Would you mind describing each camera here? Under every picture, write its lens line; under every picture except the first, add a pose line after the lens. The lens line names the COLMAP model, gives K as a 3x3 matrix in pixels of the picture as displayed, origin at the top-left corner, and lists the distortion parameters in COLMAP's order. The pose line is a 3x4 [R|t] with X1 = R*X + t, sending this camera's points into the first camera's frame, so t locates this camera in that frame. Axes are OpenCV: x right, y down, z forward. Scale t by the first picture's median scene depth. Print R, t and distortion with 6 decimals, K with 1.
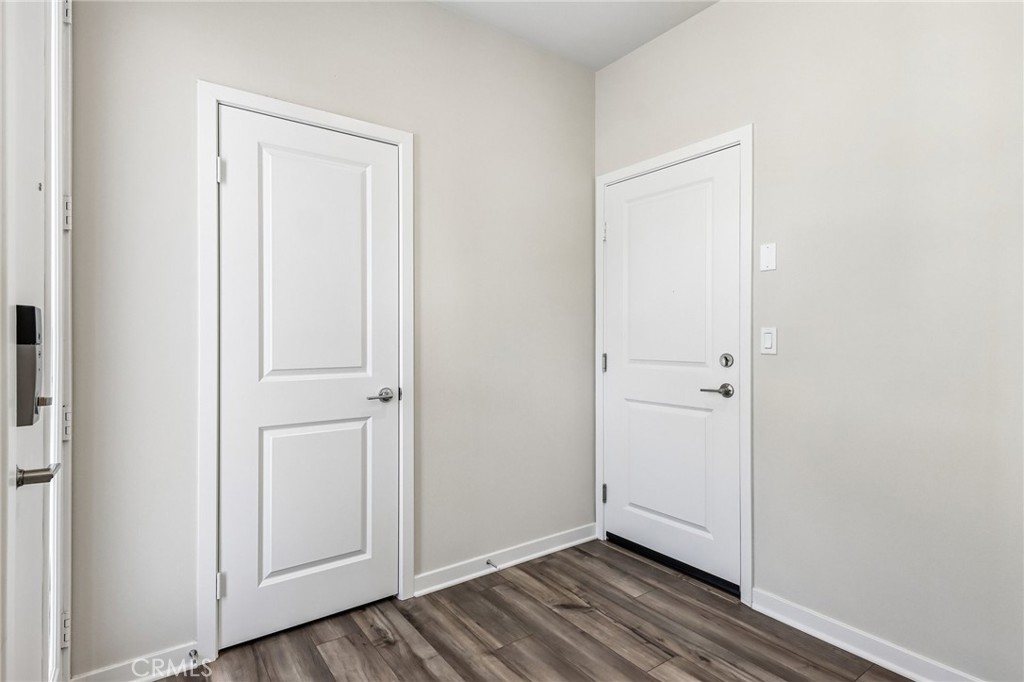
lens RADIAL K [[523.0, 0, 512.9], [0, 523.0, 336.8], [0, 0, 1]] dist [0.015103, -0.001899]
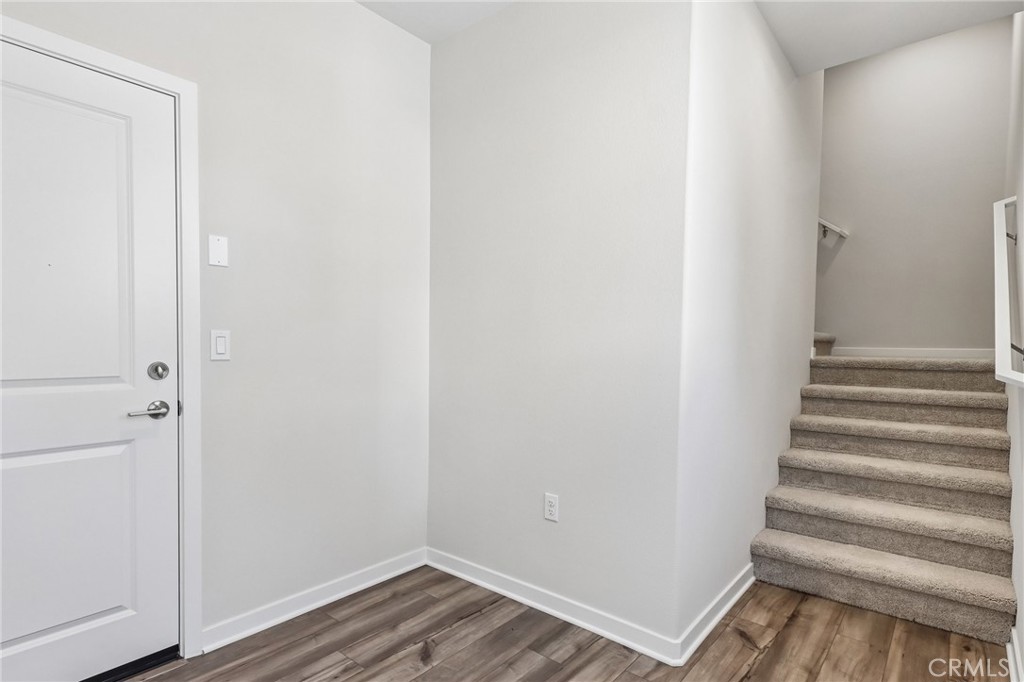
lens RADIAL K [[523.0, 0, 524.9], [0, 523.0, 361.2], [0, 0, 1]] dist [0.015103, -0.001899]
pose [[-0.240846, -0.036064, 0.969893, -0.511776], [-0.005555, 0.999344, 0.035779, -0.000354], [-0.970547, 0.003230, -0.240889, 0.712427]]
